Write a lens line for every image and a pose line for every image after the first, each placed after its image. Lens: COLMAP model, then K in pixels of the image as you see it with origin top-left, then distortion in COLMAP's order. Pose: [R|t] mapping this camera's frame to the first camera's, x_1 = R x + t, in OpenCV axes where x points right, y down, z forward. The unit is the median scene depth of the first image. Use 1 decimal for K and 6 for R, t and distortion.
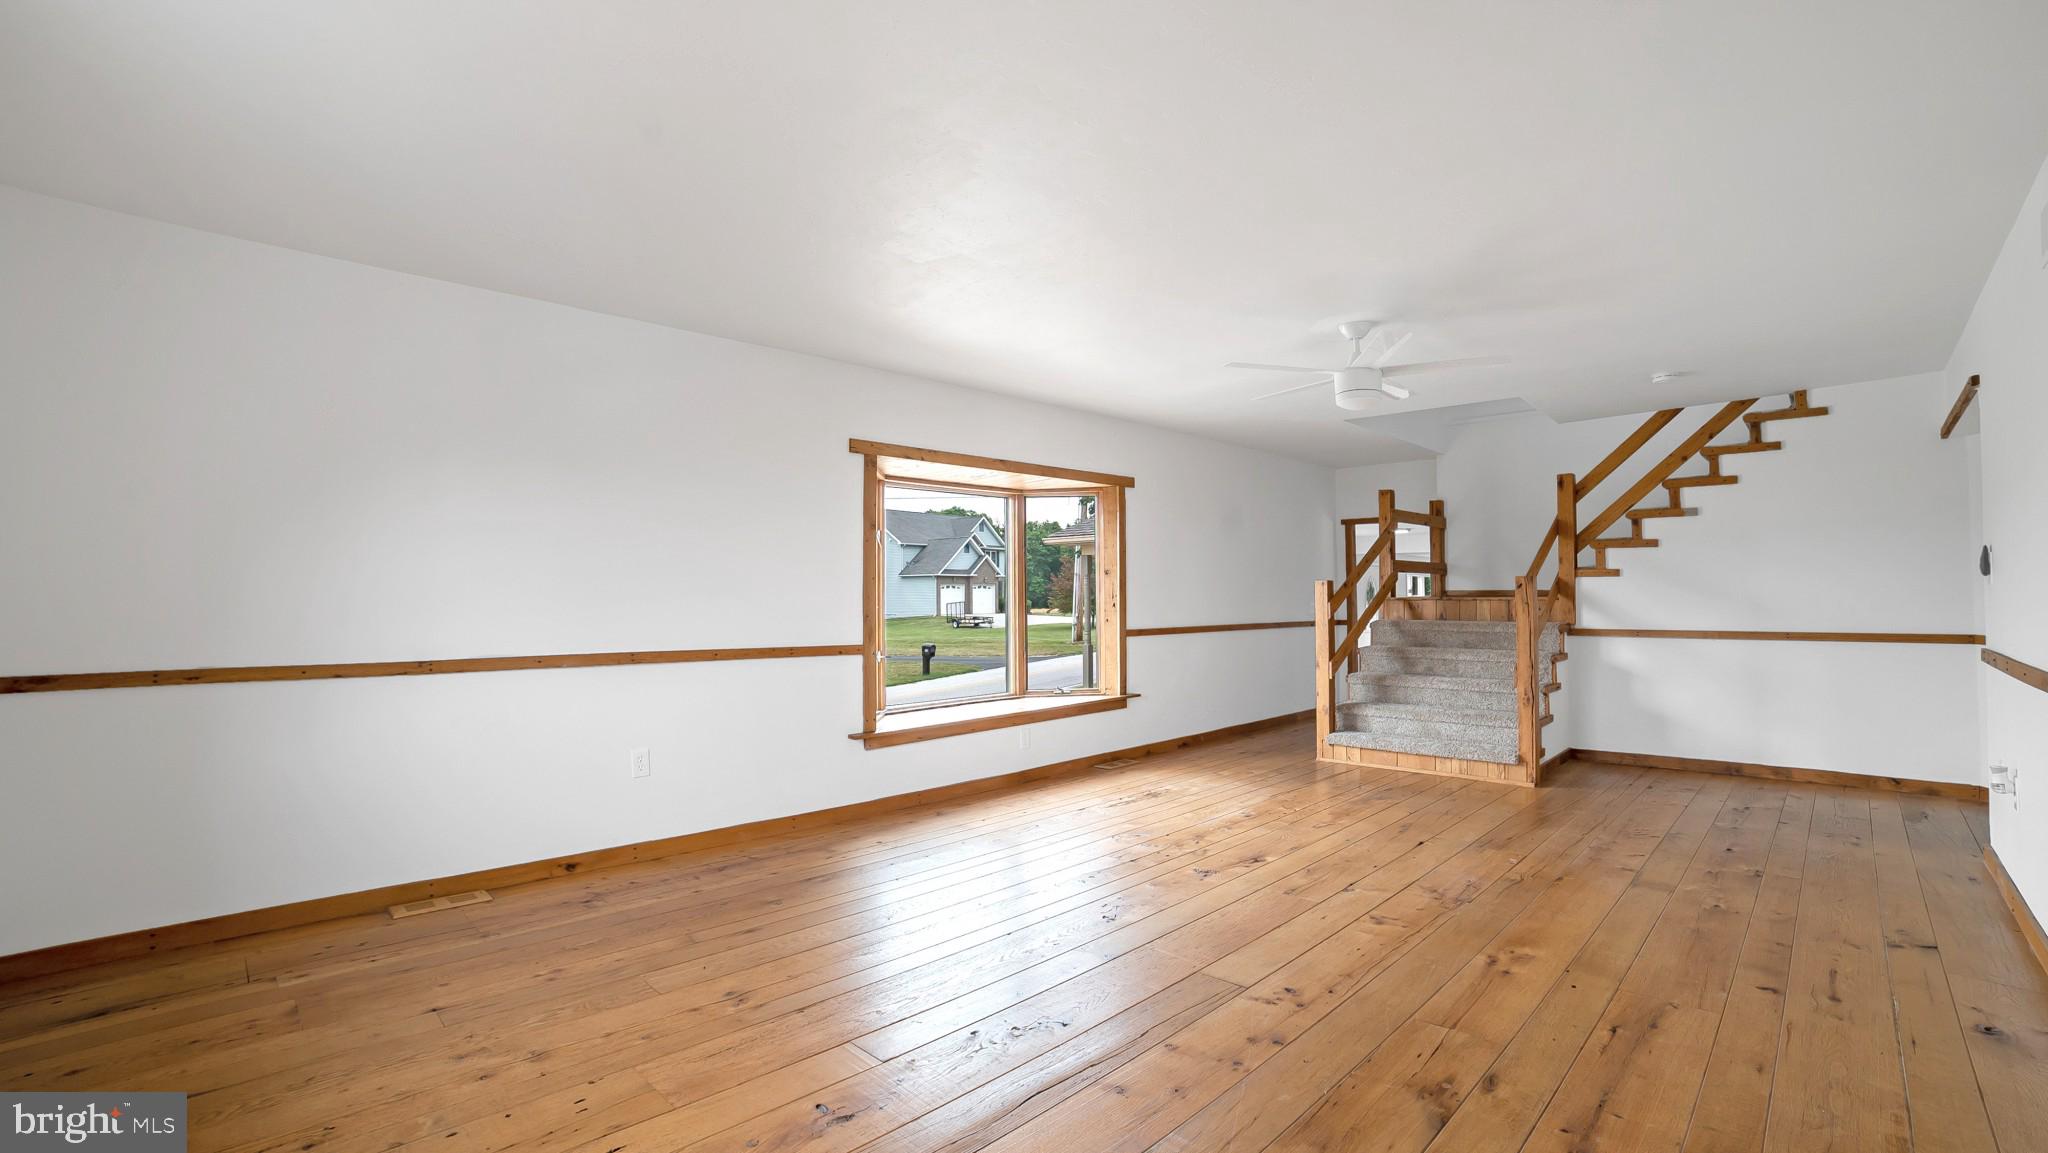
lens RADIAL K [[907.5, 0, 1024.8], [0, 907.5, 588.7], [0, 0, 1]] dist [-0.105855, 0.039812]
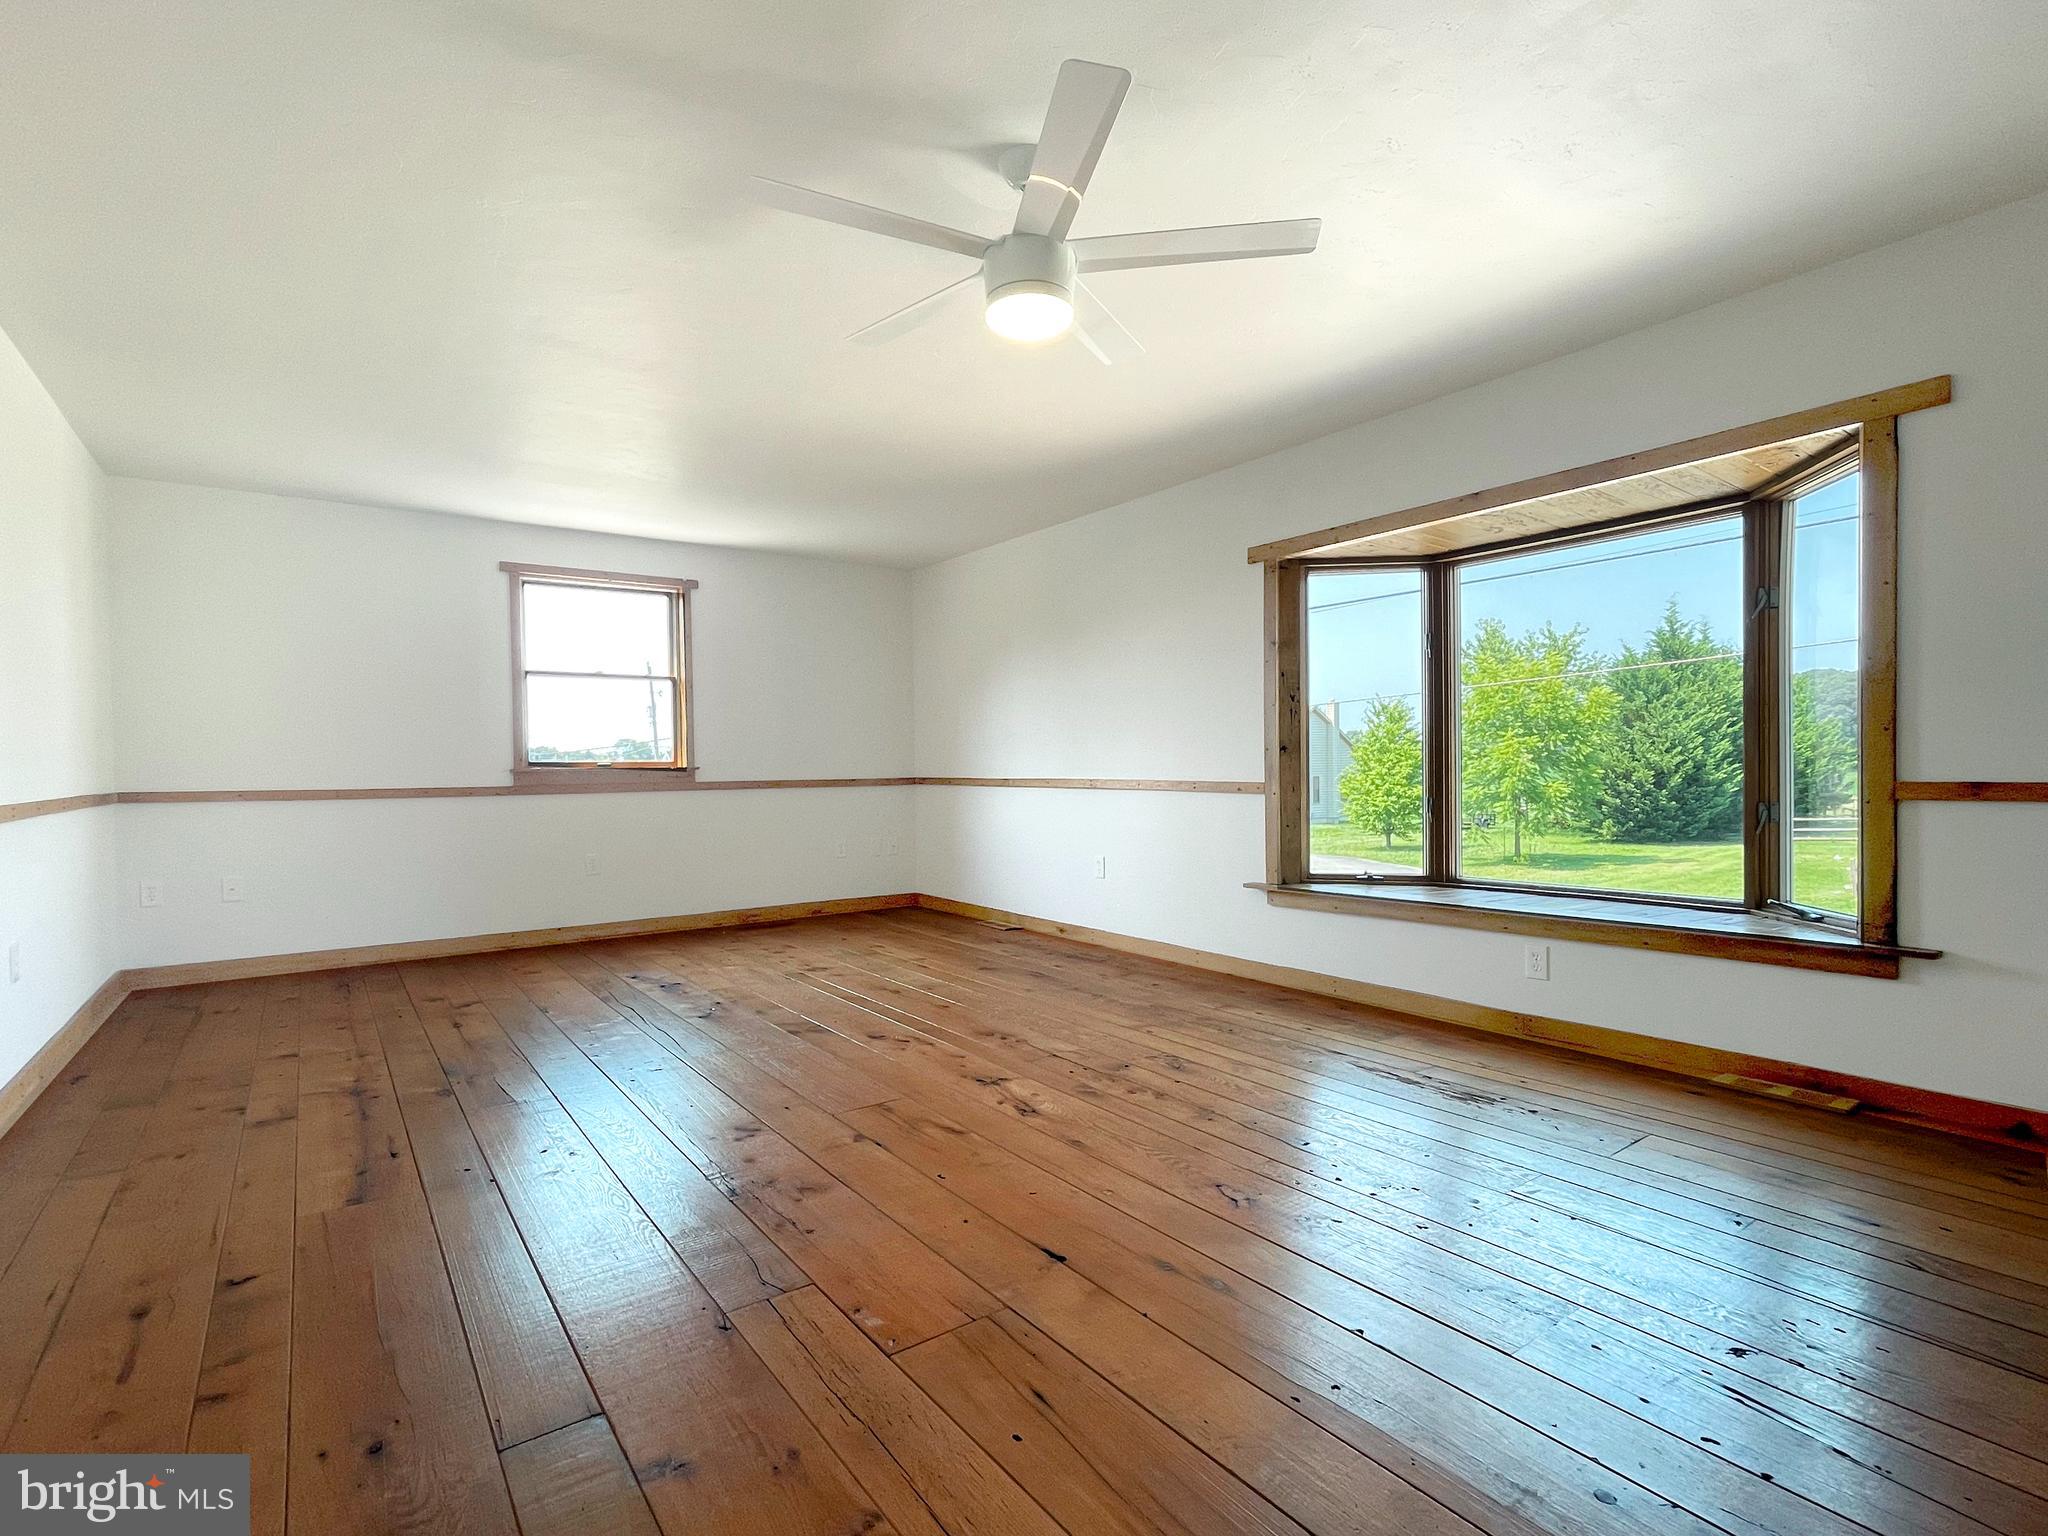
lens RADIAL K [[1033.3, 0, 1024.0], [0, 1033.3, 768.0], [0, 0, 1]] dist [0.000493, 0.000273]
pose [[-0.201489, 0.005727, -0.979474, 0.838536], [0.022543, 0.999745, 0.001208, 0.040389], [0.979231, -0.021837, -0.201566, 0.962556]]
